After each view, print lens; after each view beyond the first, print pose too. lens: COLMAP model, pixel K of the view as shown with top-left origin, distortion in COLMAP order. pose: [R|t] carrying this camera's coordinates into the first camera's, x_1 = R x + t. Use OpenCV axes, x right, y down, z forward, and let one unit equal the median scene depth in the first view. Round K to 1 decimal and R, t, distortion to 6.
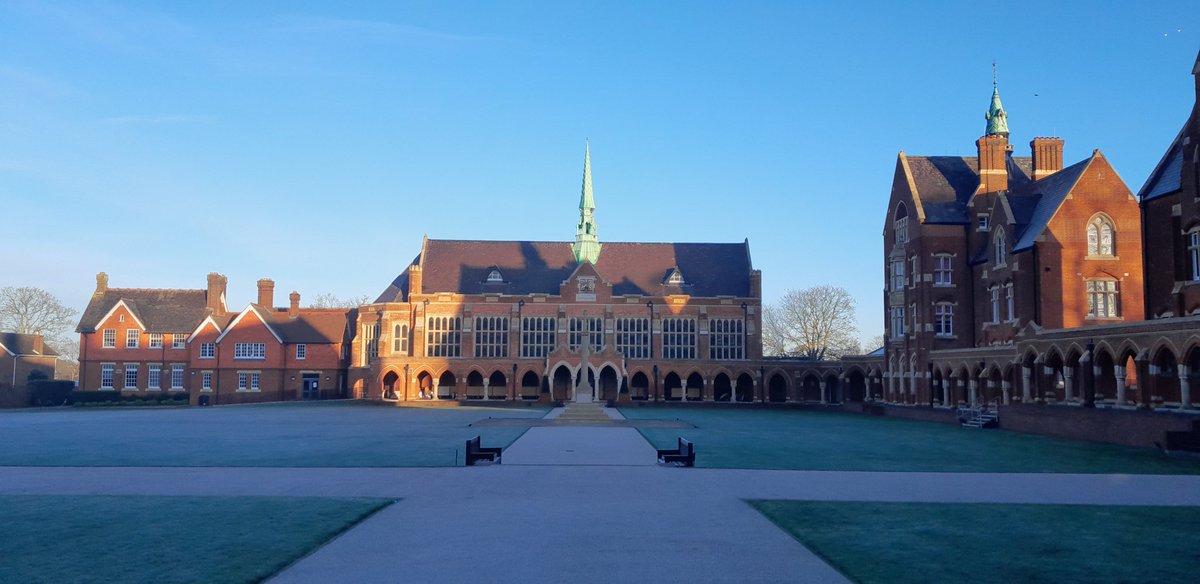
lens RADIAL K [[1034.5, 0, 600.0], [0, 1034.5, 292.0], [0, 0, 1]] dist [0.202682, -0.003667]
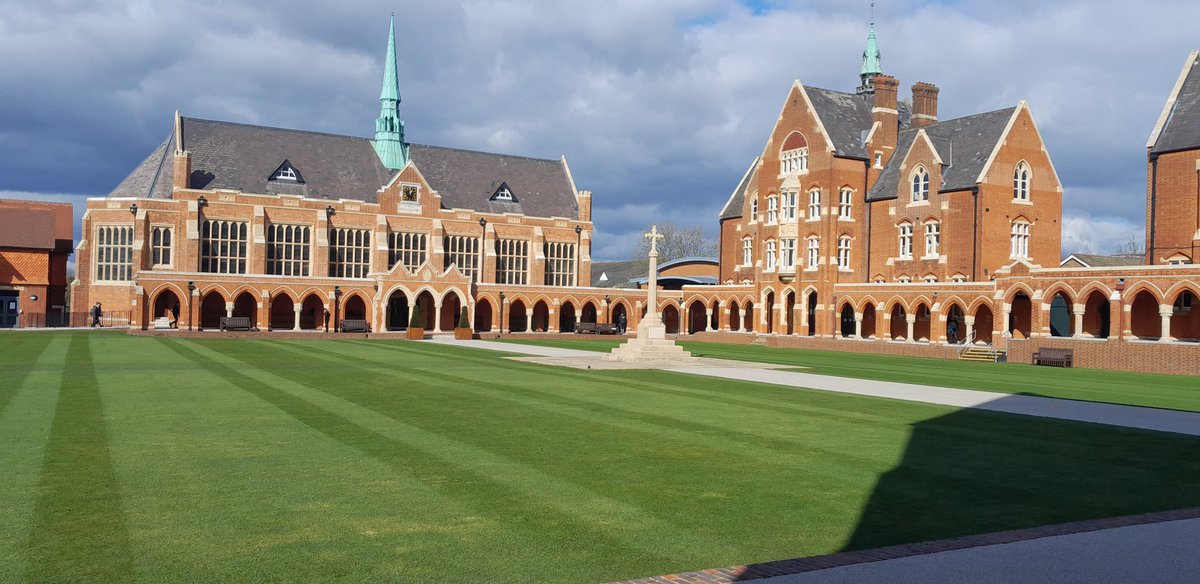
lens RADIAL K [[1034.5, 0, 600.0], [0, 1034.5, 292.0], [0, 0, 1]] dist [0.202682, -0.003667]
pose [[0.872207, 0.022273, 0.488630, -0.300385], [-0.058510, 0.996541, 0.059016, 0.014144], [-0.485625, -0.080064, 0.870493, 0.192316]]
